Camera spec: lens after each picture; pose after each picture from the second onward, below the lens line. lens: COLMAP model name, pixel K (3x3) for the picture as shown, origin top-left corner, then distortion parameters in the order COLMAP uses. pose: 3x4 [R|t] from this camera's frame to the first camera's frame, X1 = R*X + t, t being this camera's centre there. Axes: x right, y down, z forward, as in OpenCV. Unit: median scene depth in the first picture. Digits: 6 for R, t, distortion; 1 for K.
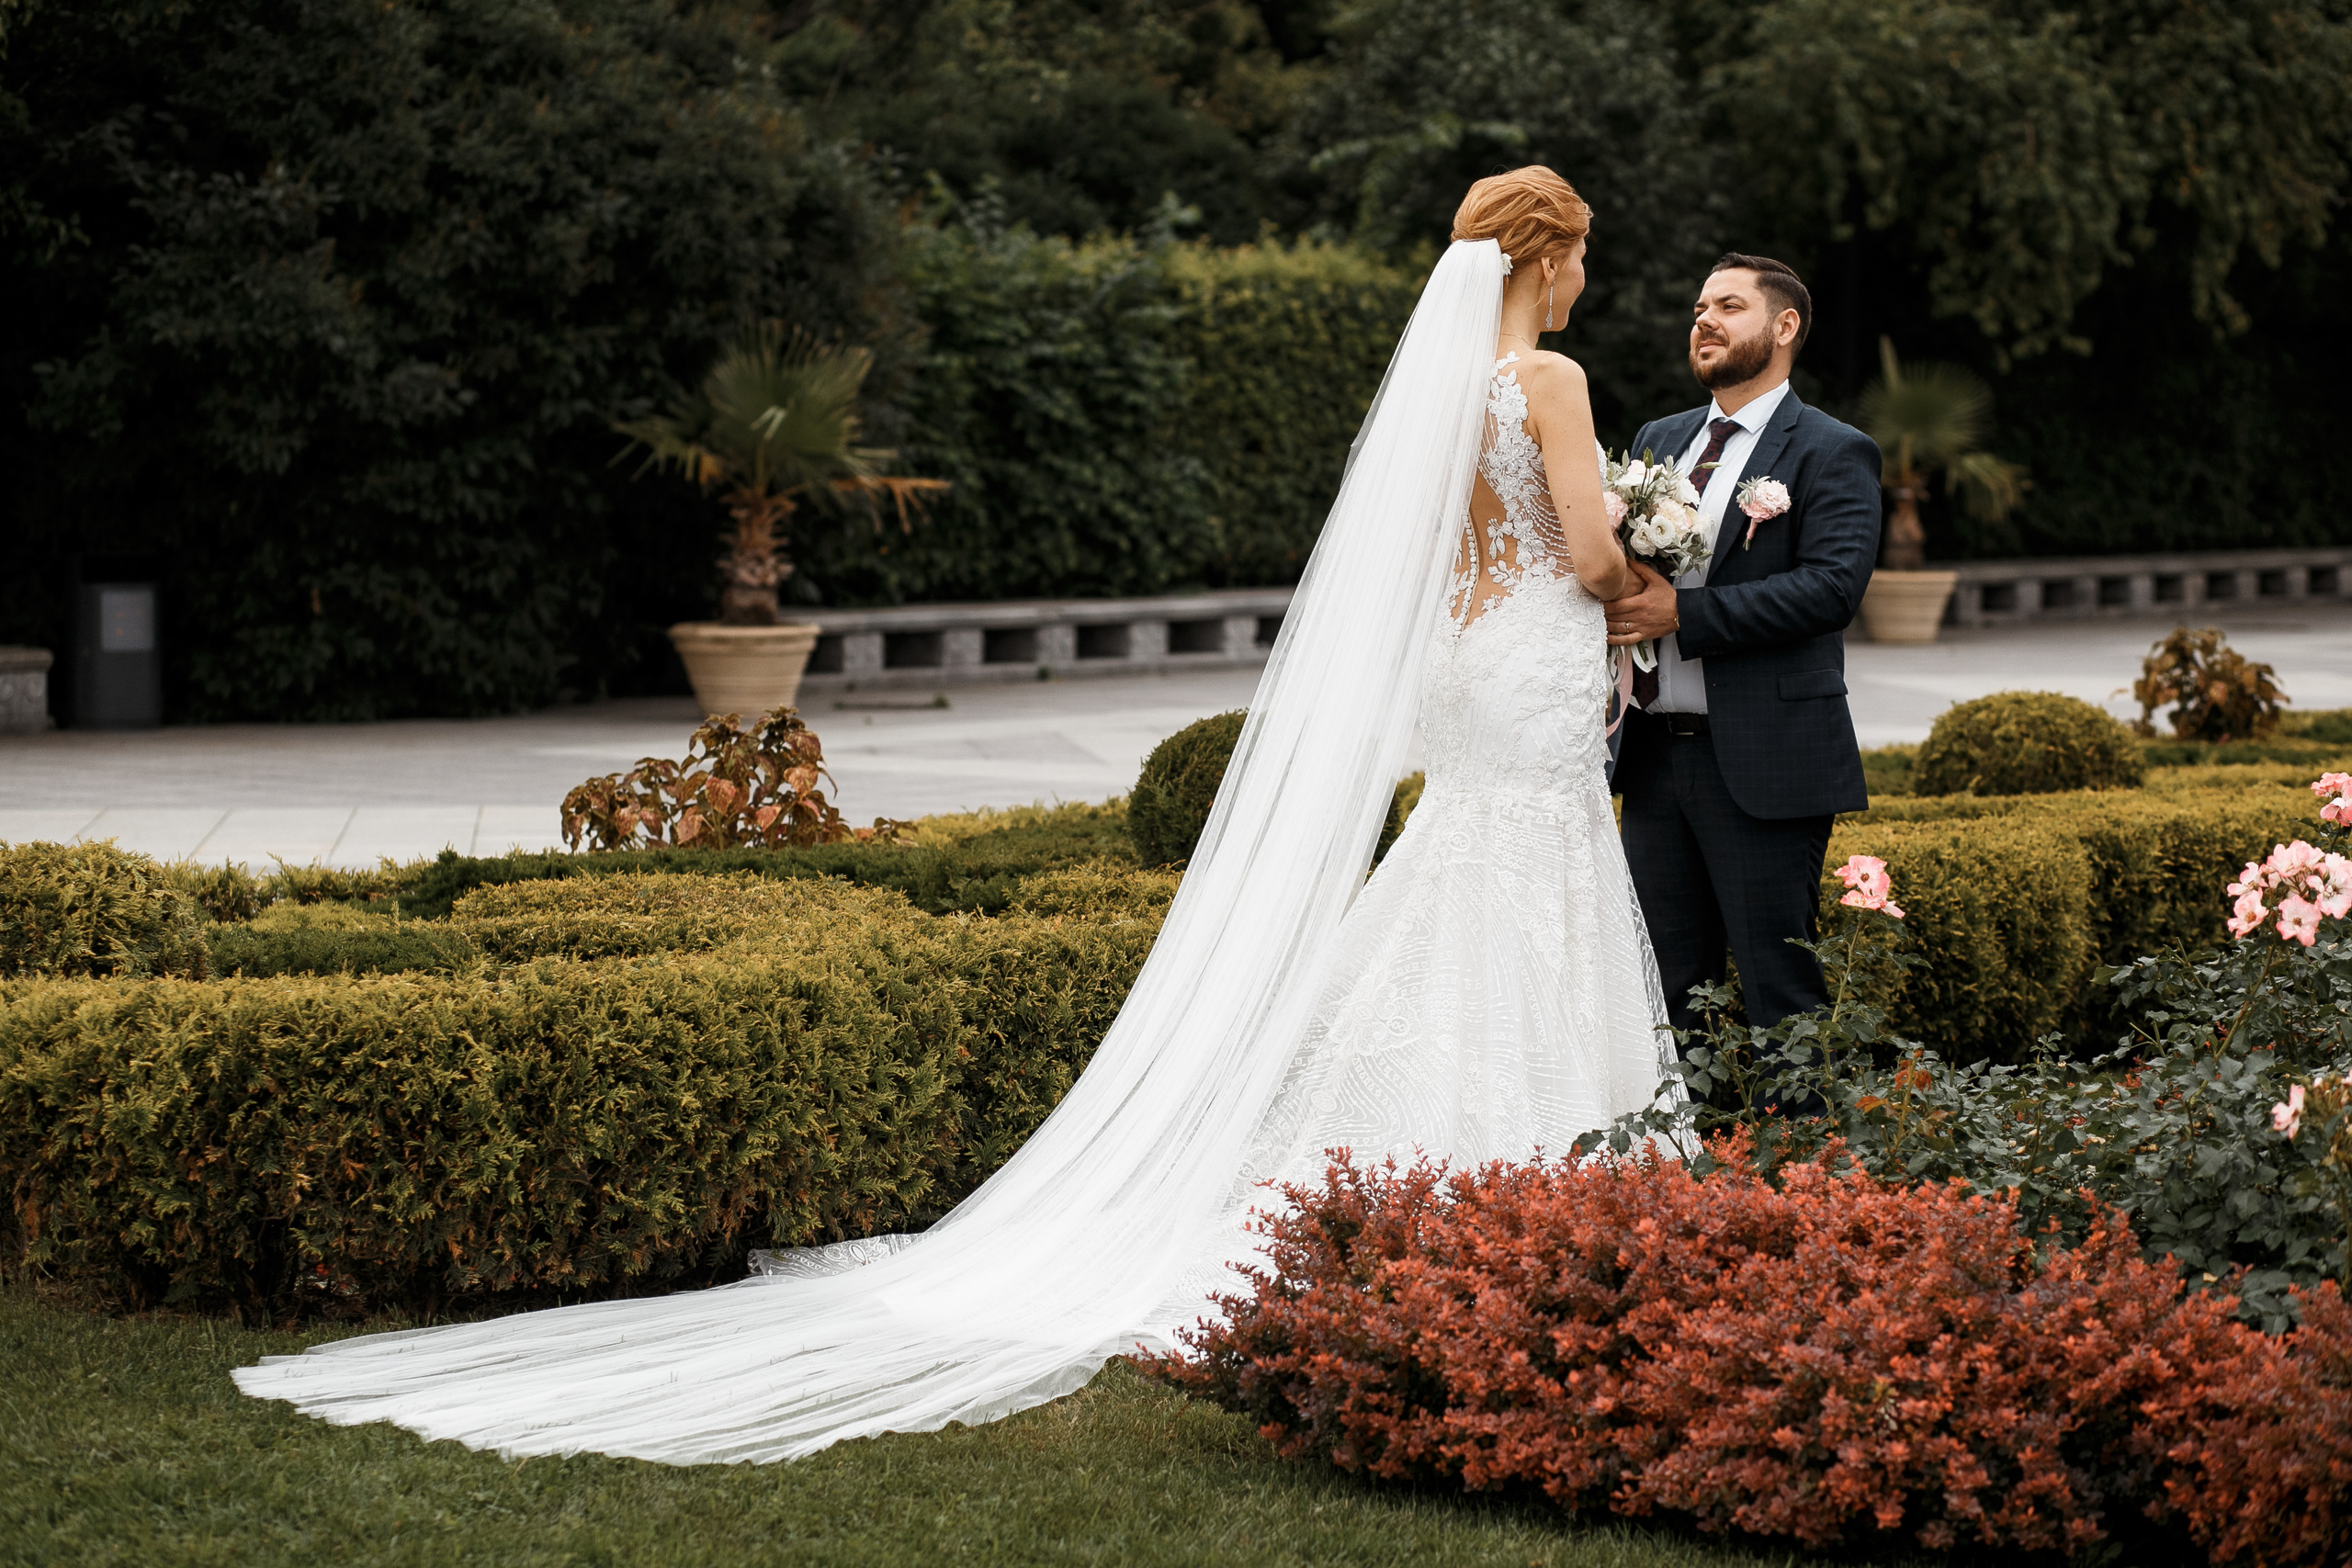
lens RADIAL K [[5696.4, 0, 1176.0], [0, 5696.4, 784.0], [0, 0, 1]] dist [-0.076514, -1.436868]
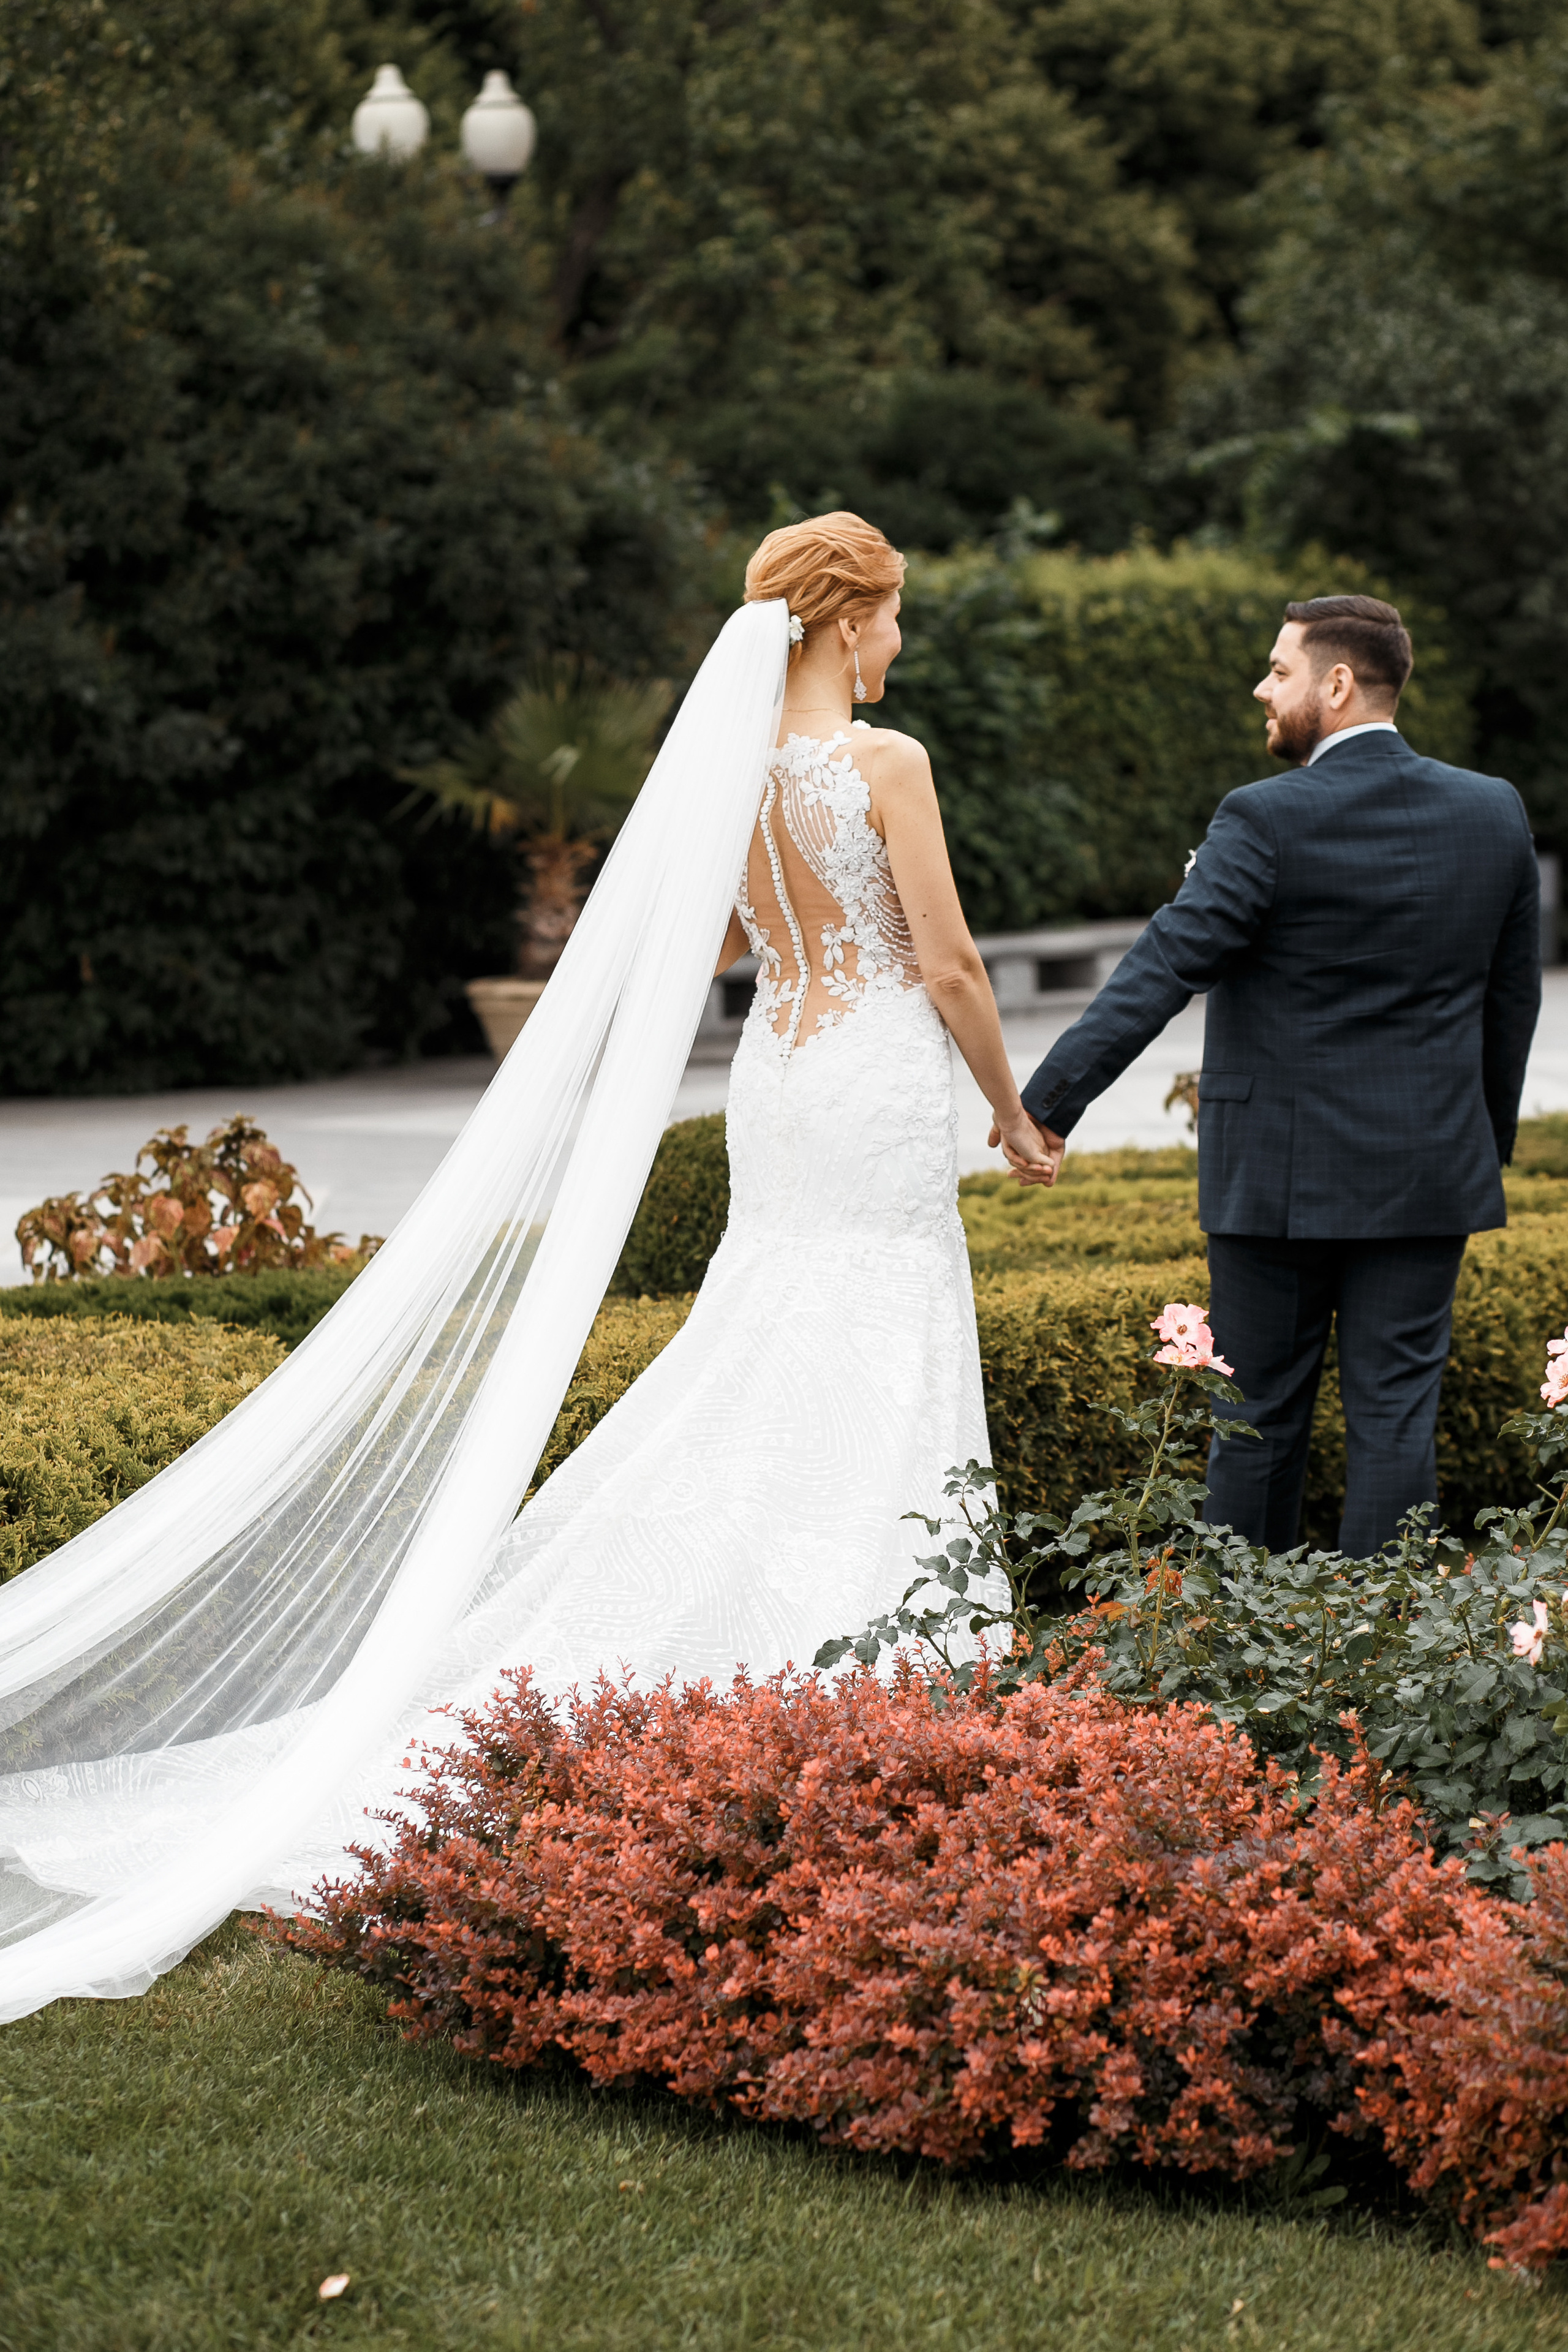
lens RADIAL K [[5891.9, 0, 783.7], [0, 5891.9, 1221.3], [0, 0, 1]] dist [-0.093512, -1.165678]
pose [[0.996343, -0.023568, -0.082124, 0.130643], [0.025194, 0.999505, 0.018819, -0.017374], [0.081640, -0.020819, 0.996444, 0.111046]]
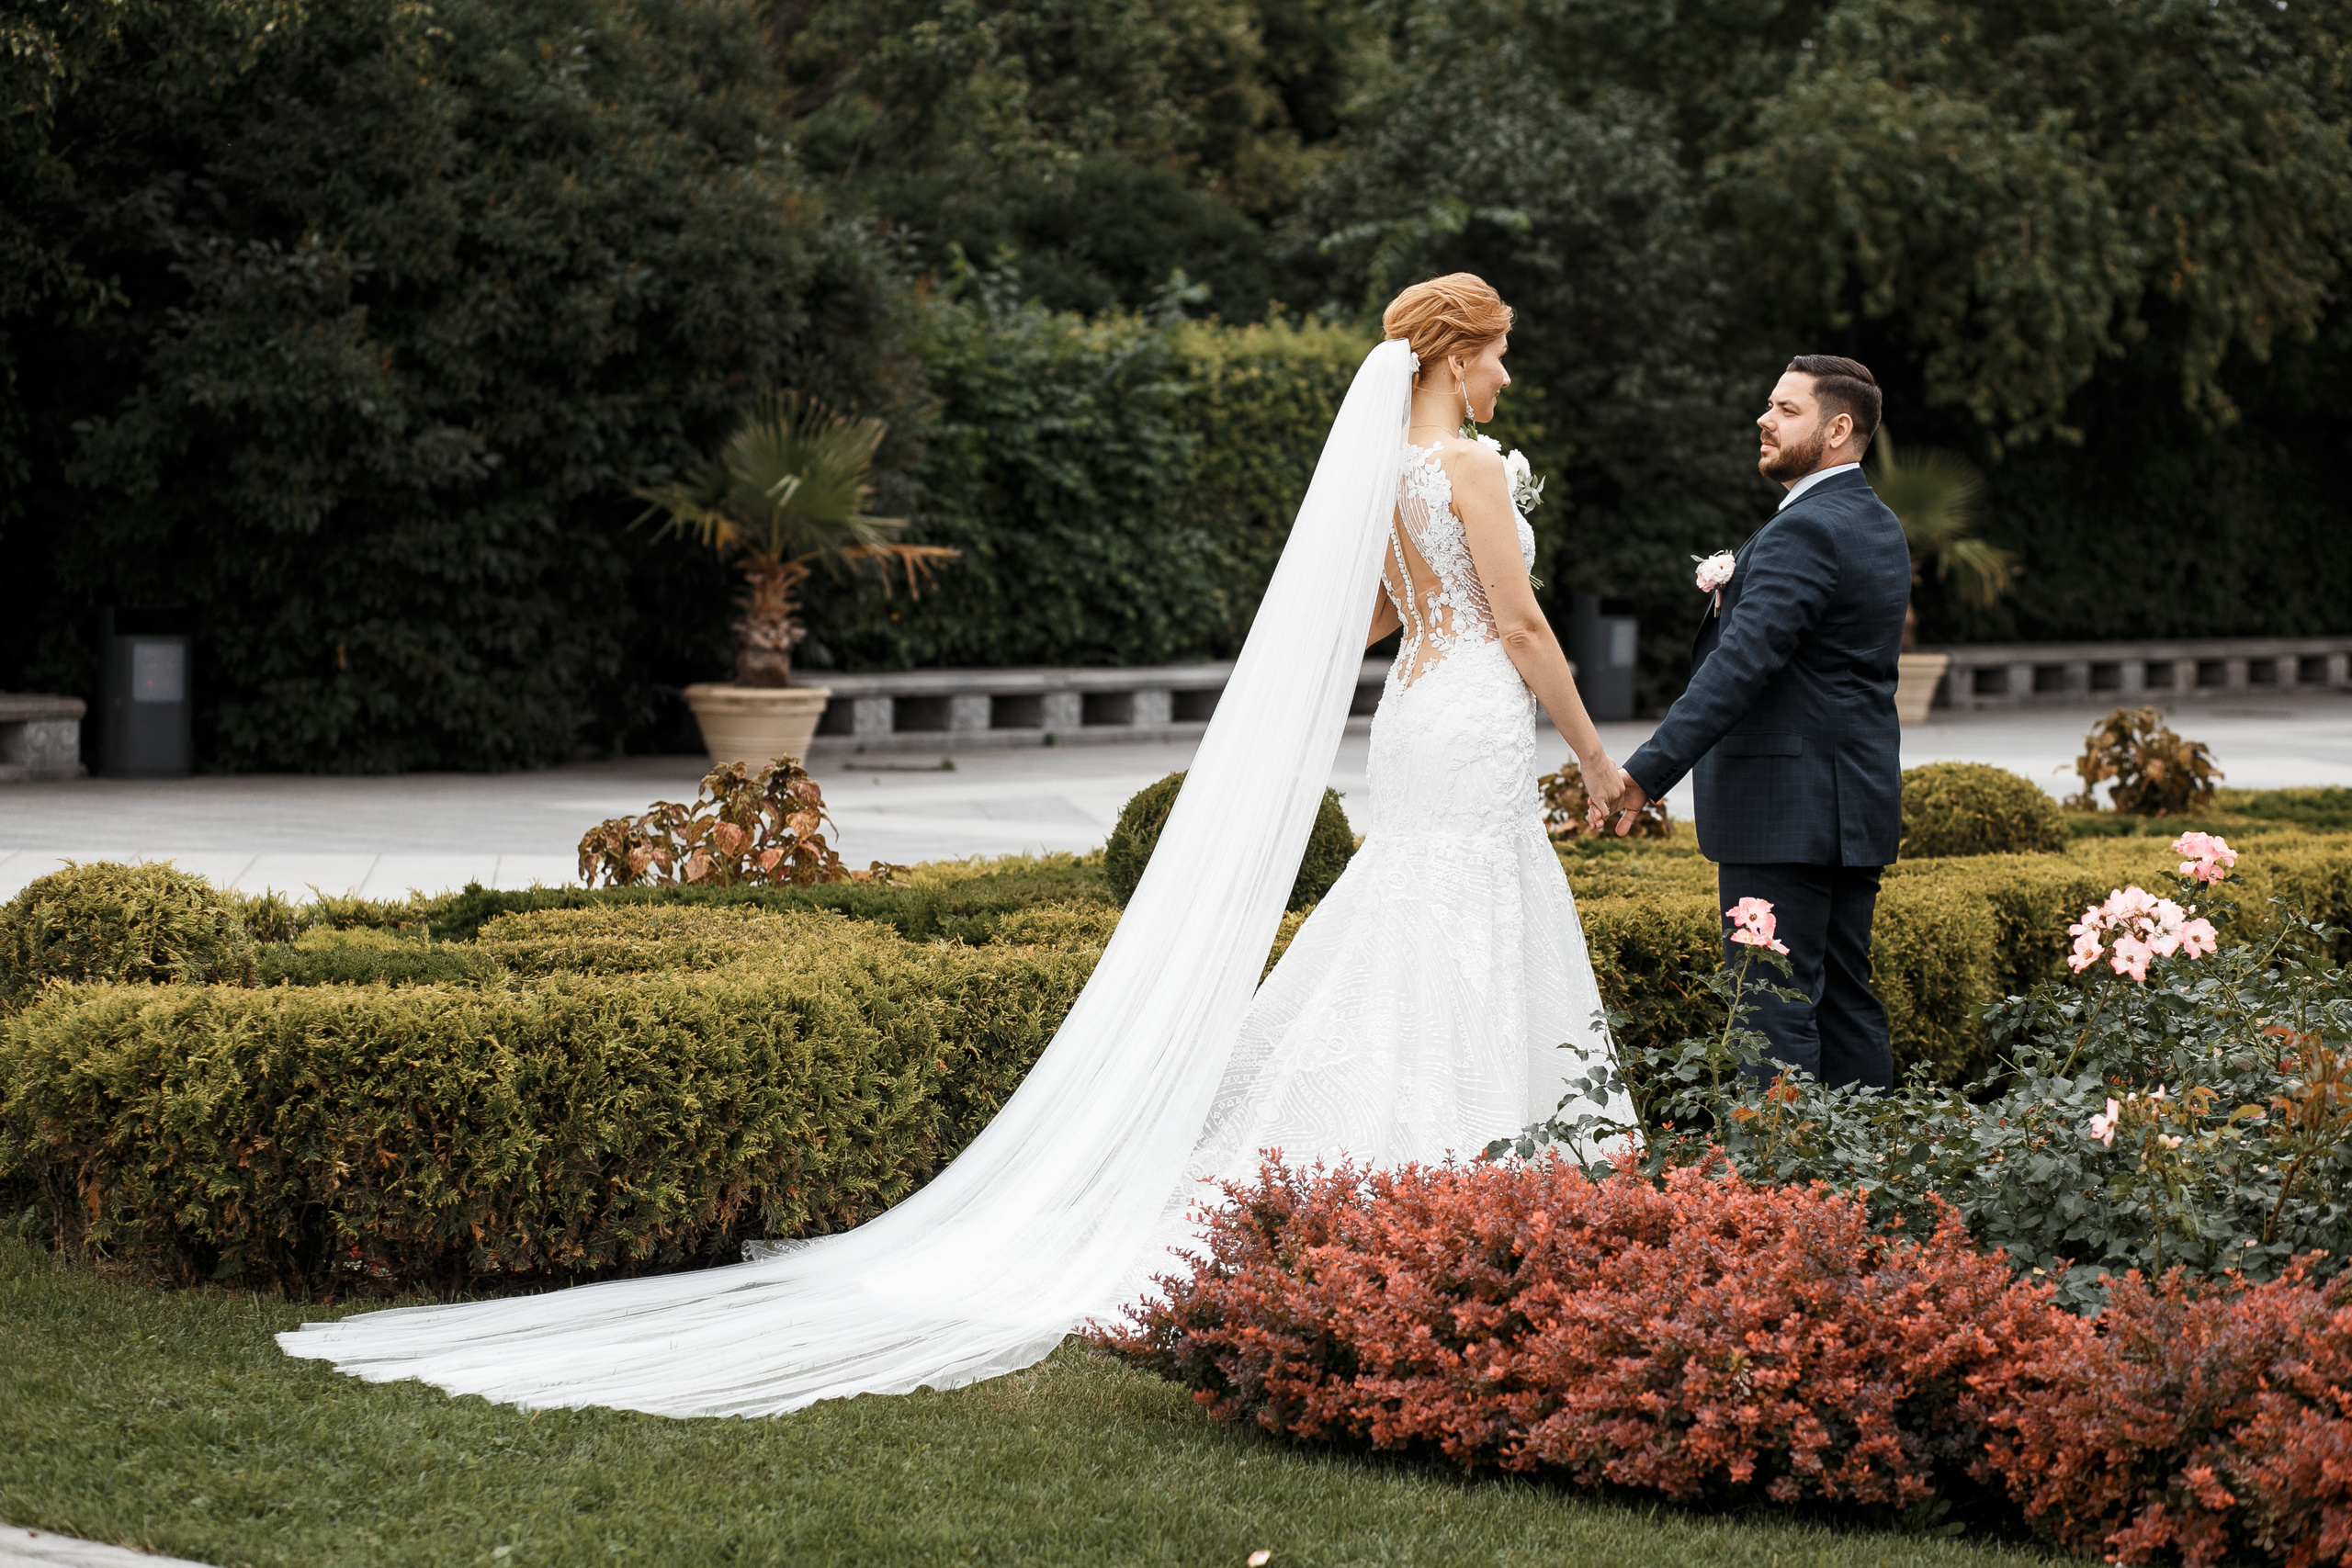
lens RADIAL K [[5746.8, 0, 1176.0], [0, 5746.8, 784.0], [0, 0, 1]] dist [-0.096248, -1.151320]
pose [[0.999865, 0.016053, -0.003425, 0.011512], [-0.016097, 0.999782, -0.013308, 0.007045], [0.003211, 0.013361, 0.999906, -0.117032]]
